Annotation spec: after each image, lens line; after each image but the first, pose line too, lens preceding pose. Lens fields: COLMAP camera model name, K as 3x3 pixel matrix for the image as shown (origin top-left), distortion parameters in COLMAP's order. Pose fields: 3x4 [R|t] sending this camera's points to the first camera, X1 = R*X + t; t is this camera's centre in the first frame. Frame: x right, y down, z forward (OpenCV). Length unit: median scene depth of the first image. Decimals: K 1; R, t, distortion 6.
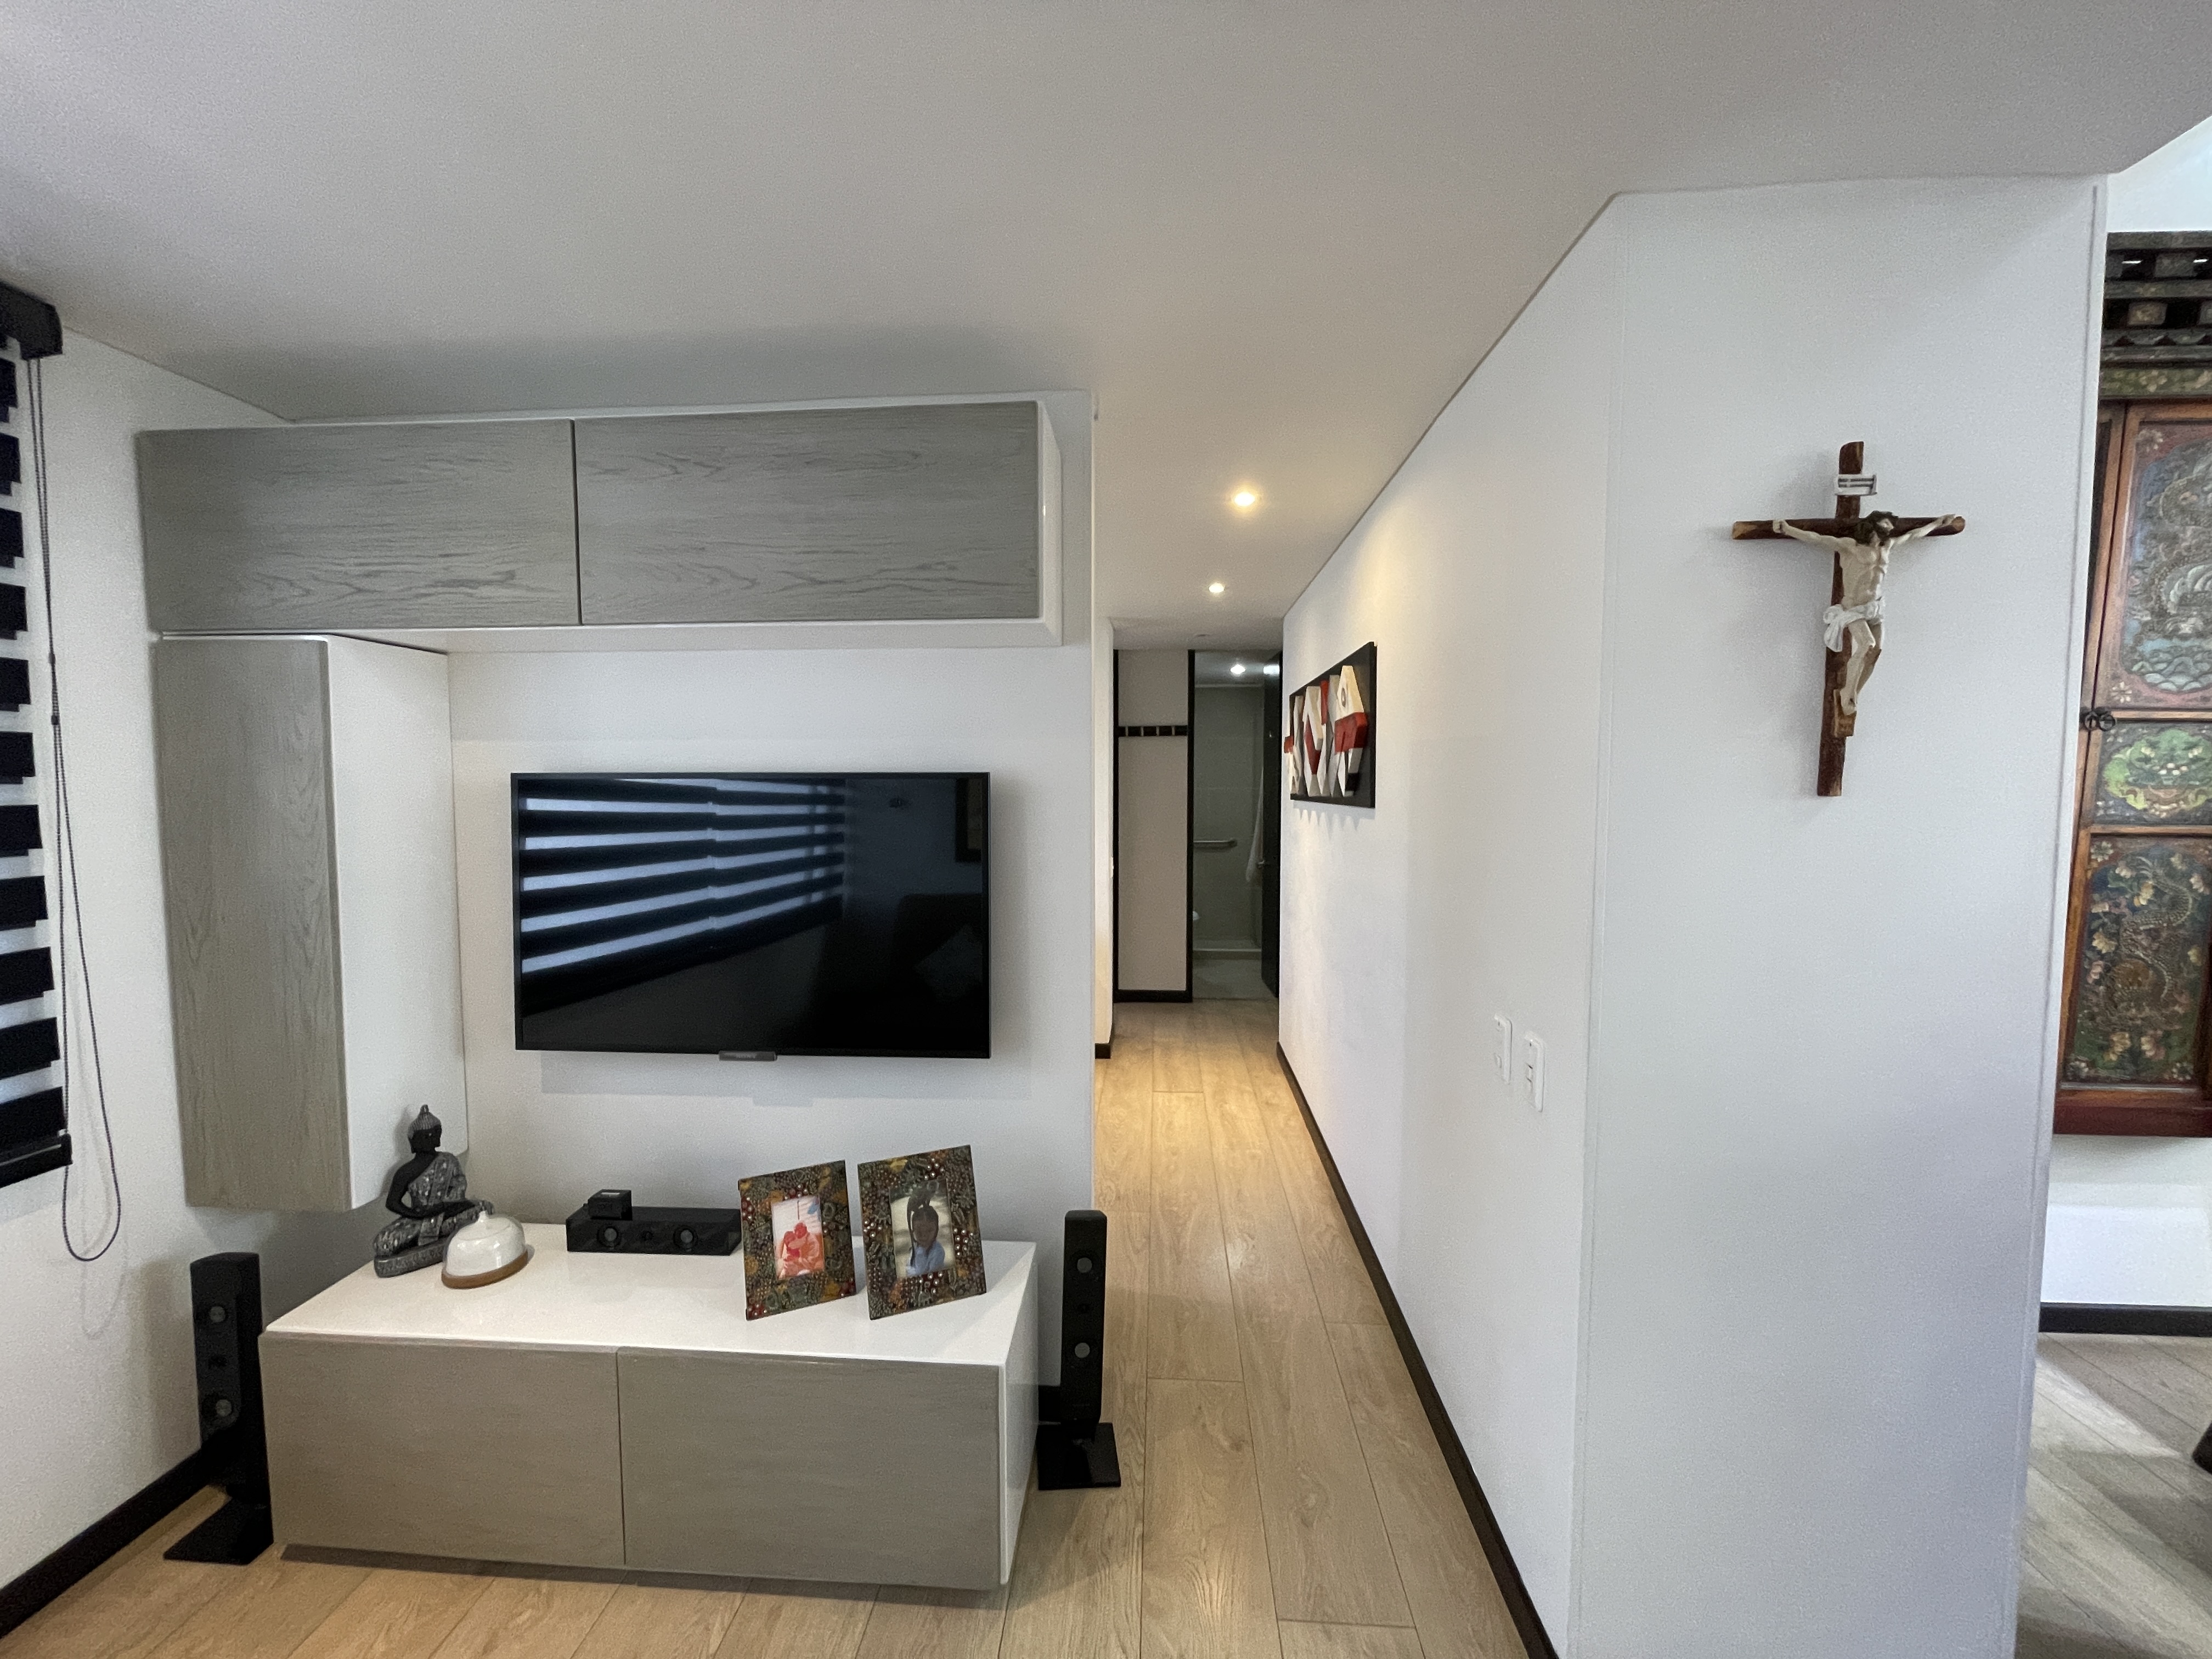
lens RADIAL K [[897.9, 0, 1106.0], [0, 897.9, 829.5], [0, 0, 1]] dist [-0.001906, 0.000187]
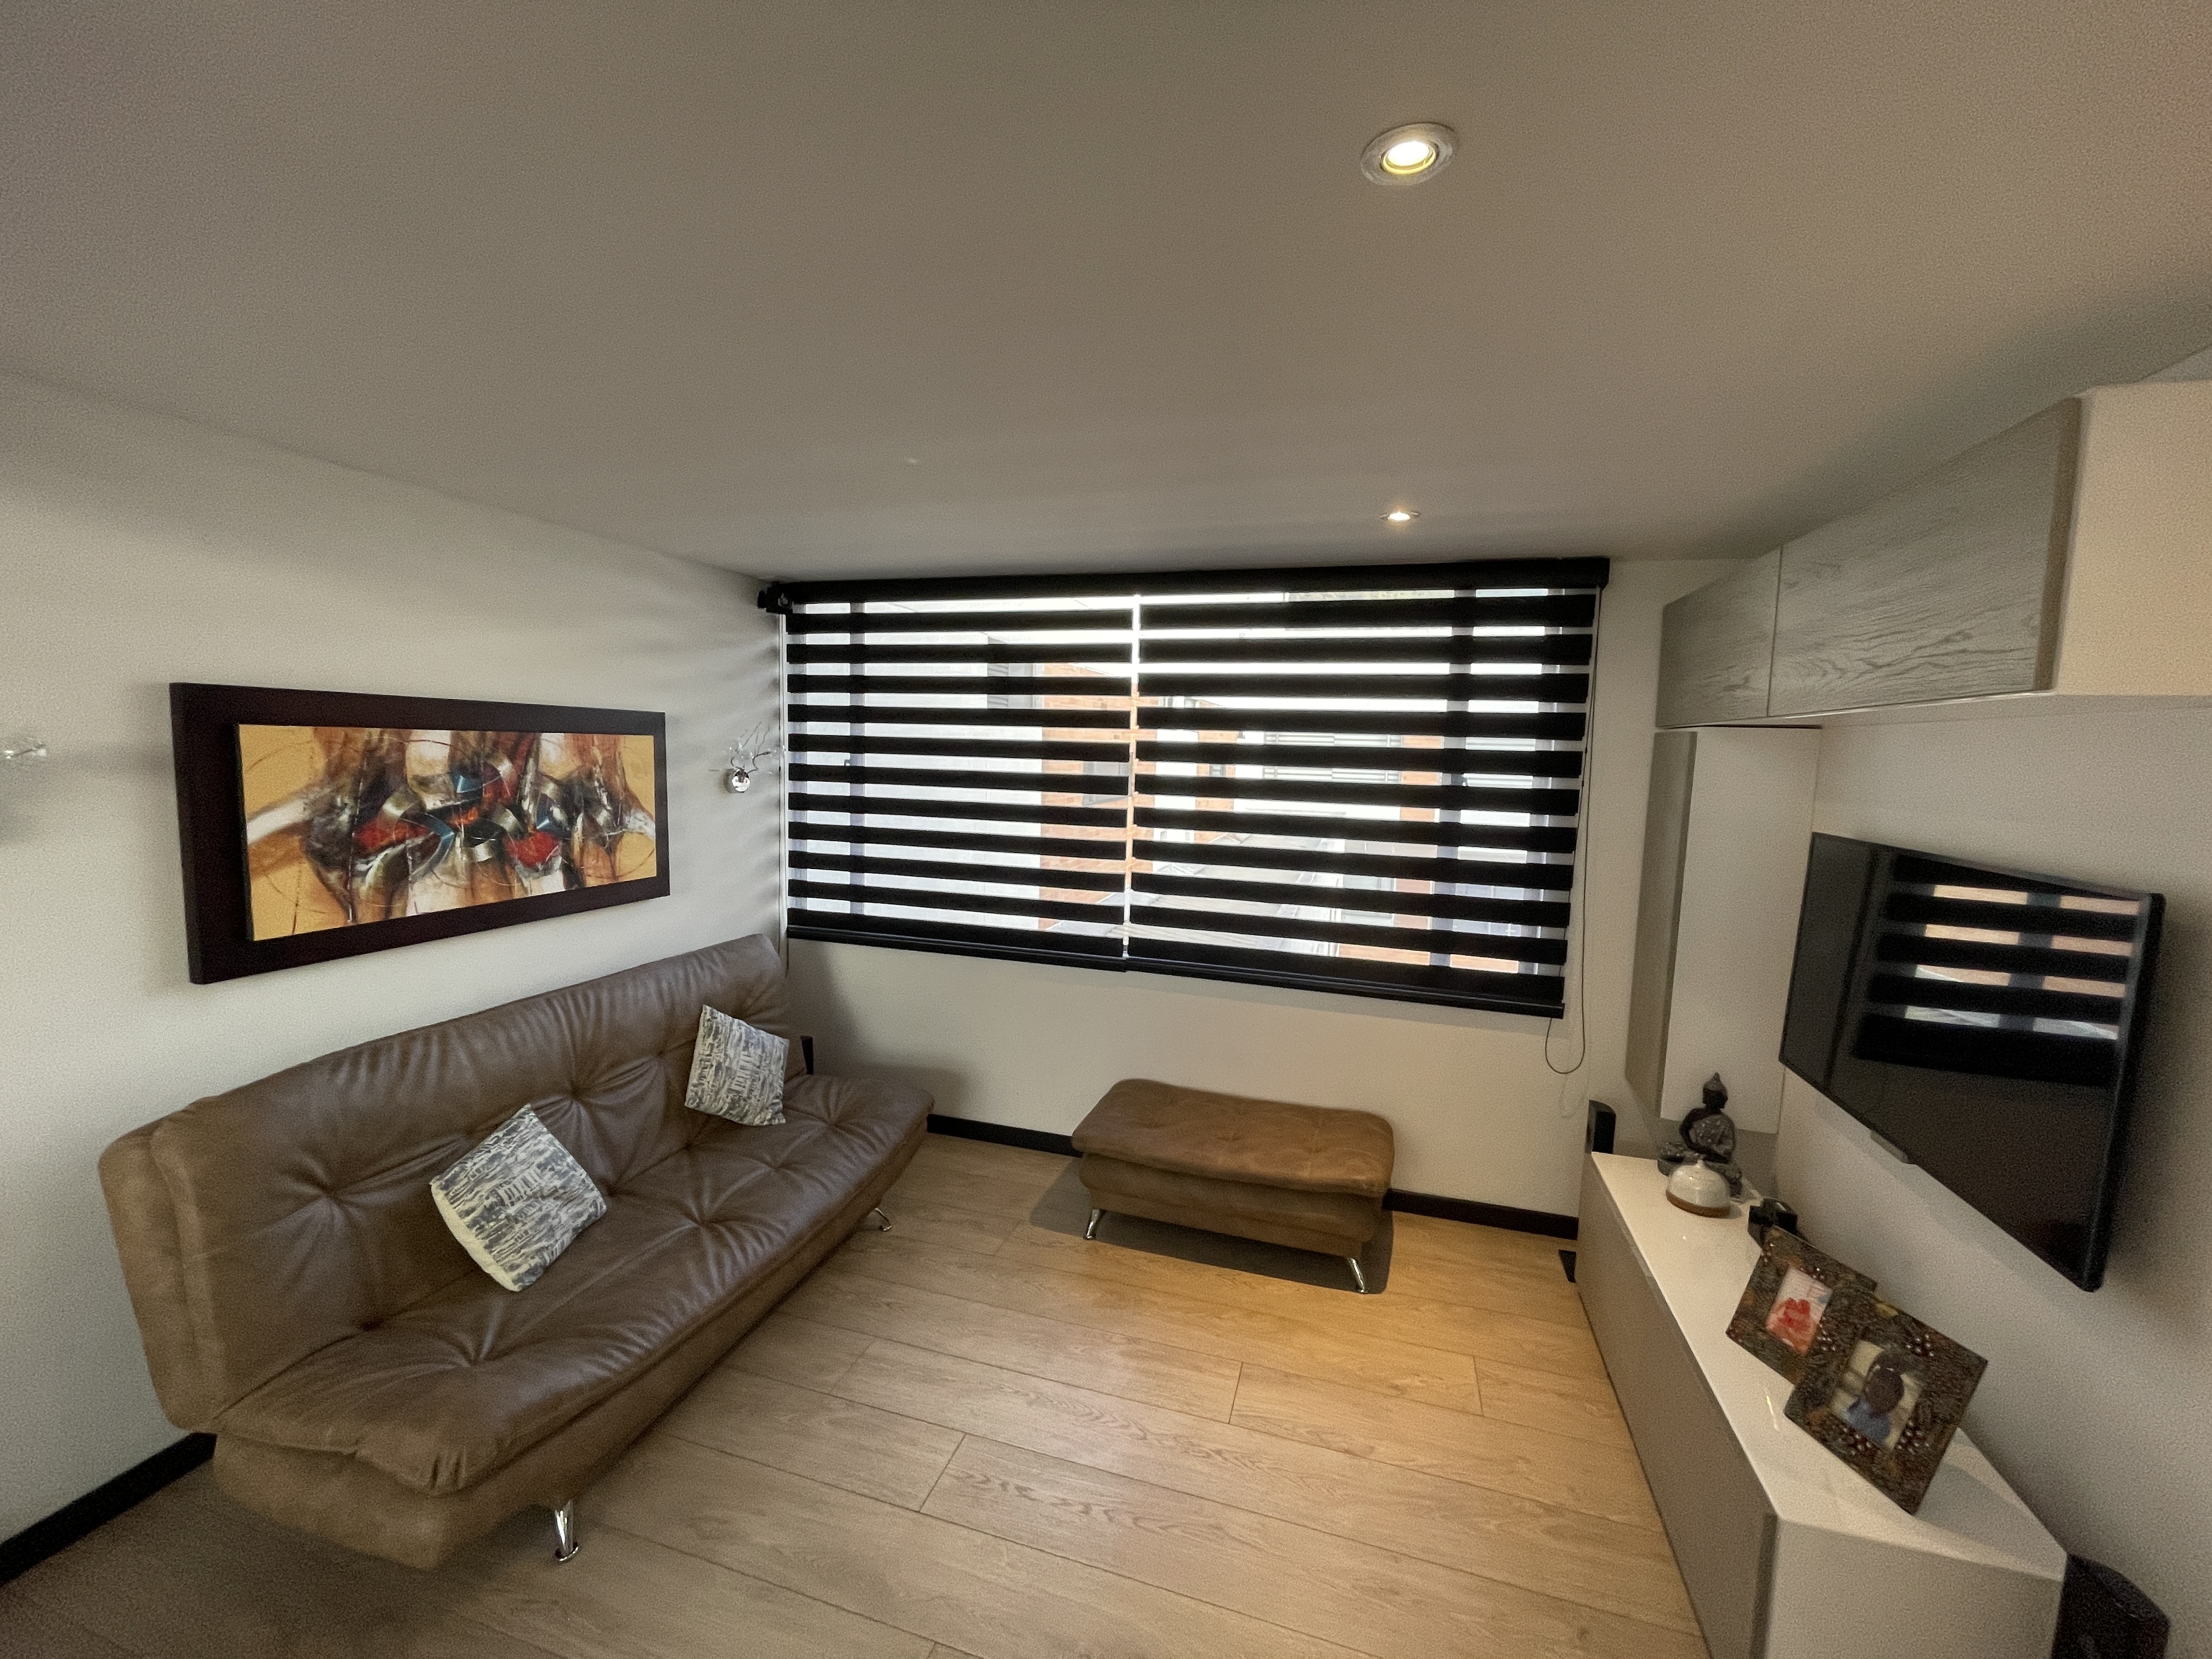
lens RADIAL K [[897.8, 0, 1103.1], [0, 897.8, 828.0], [0, 0, 1]] dist [0.013940, 0.000132]
pose [[-0.223871, 0.085396, -0.970870, 0.759946], [-0.084498, 0.990702, 0.106625, -0.126110], [0.970949, 0.105906, -0.214574, 0.384904]]
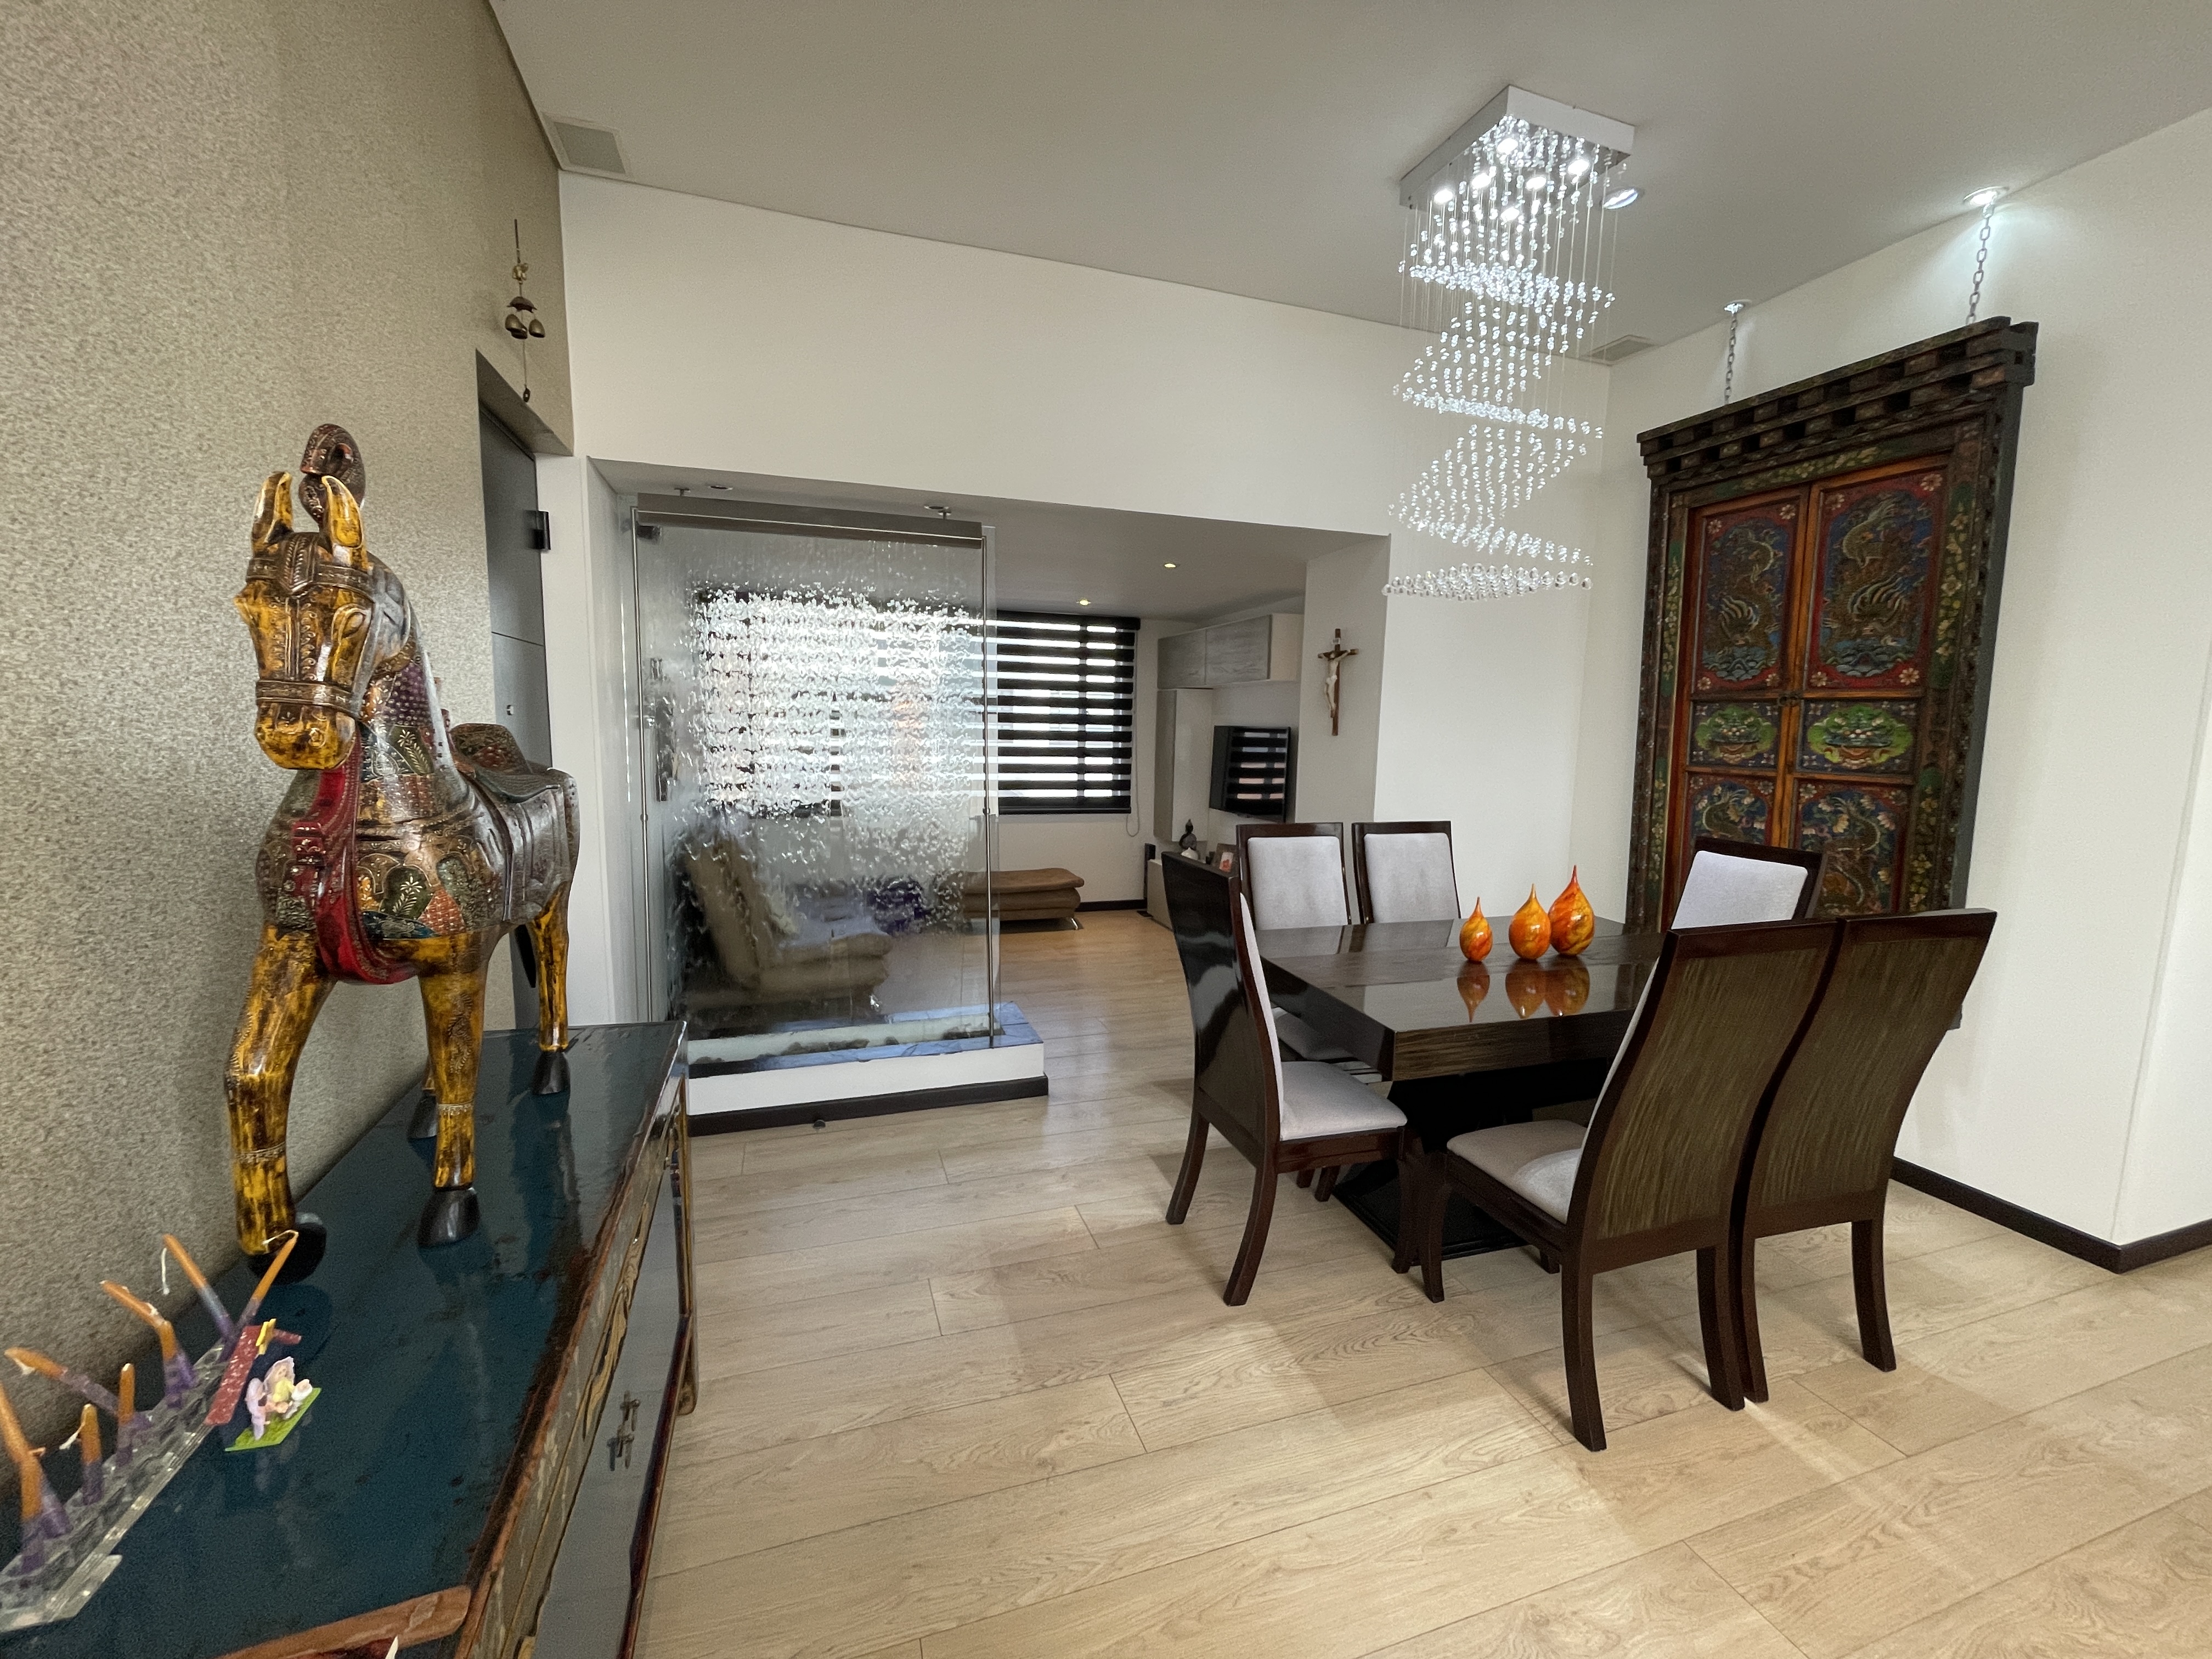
lens RADIAL K [[878.9, 0, 1106.0], [0, 878.9, 829.5], [0, 0, 1]] dist [-0.000043, 0.000155]
pose [[0.388870, 0.118106, -0.913691, 2.434804], [-0.071008, 0.992641, 0.098090, 0.033885], [0.918552, 0.026735, 0.394395, -0.716535]]
